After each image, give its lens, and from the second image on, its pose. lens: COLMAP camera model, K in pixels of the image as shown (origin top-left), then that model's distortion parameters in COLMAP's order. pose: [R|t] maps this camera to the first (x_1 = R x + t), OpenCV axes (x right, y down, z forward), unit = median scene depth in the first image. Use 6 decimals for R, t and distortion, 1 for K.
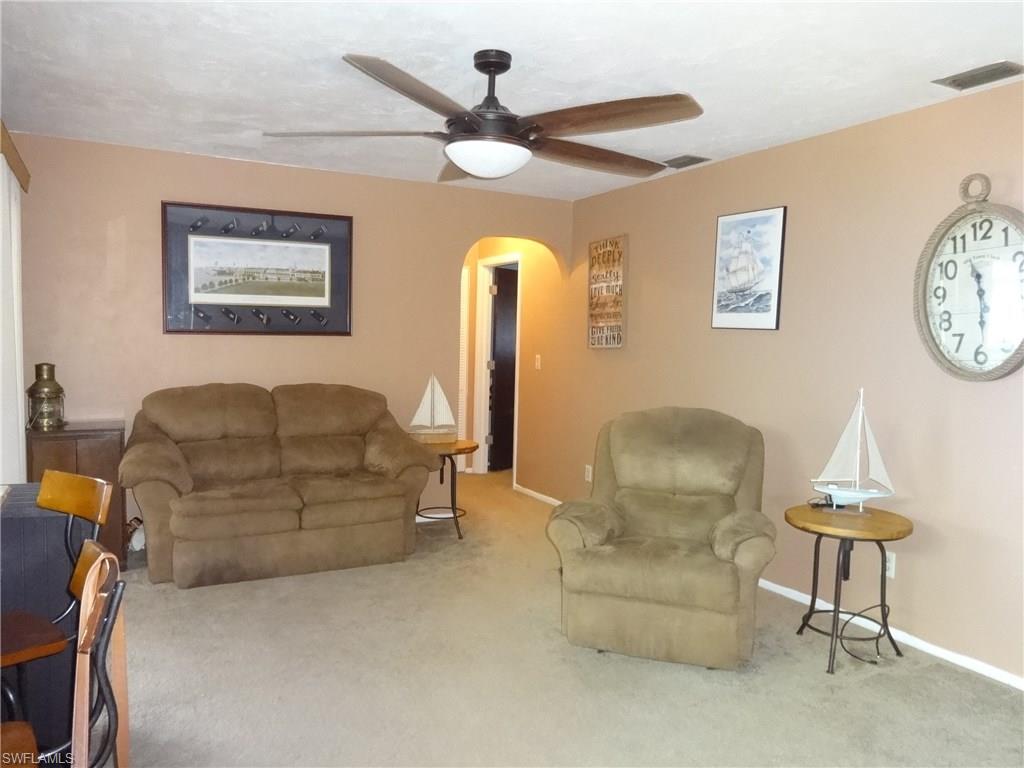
lens RADIAL K [[774.3, 0, 517.6], [0, 774.3, 388.4], [0, 0, 1]] dist [-0.007148, 0.003206]
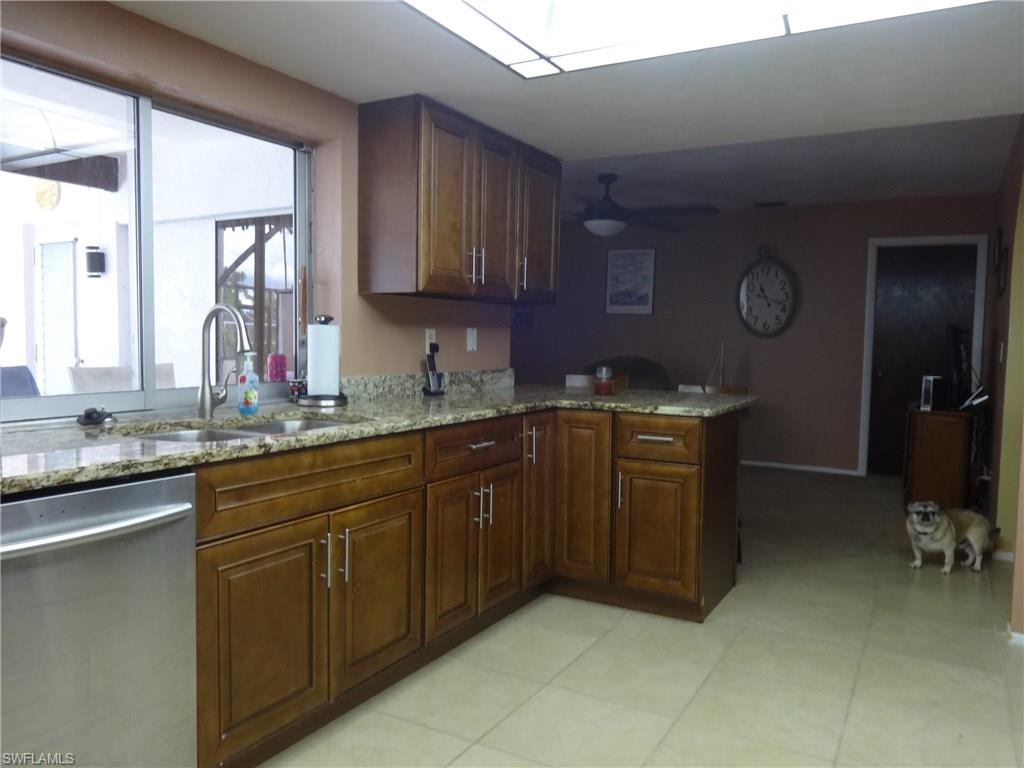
lens RADIAL K [[774.3, 0, 517.6], [0, 774.3, 388.4], [0, 0, 1]] dist [-0.007148, 0.003206]
pose [[0.842359, -0.046018, 0.536948, -0.926797], [0.038732, 0.998941, 0.024850, 0.041592], [-0.537523, -0.000136, 0.843249, -0.387756]]
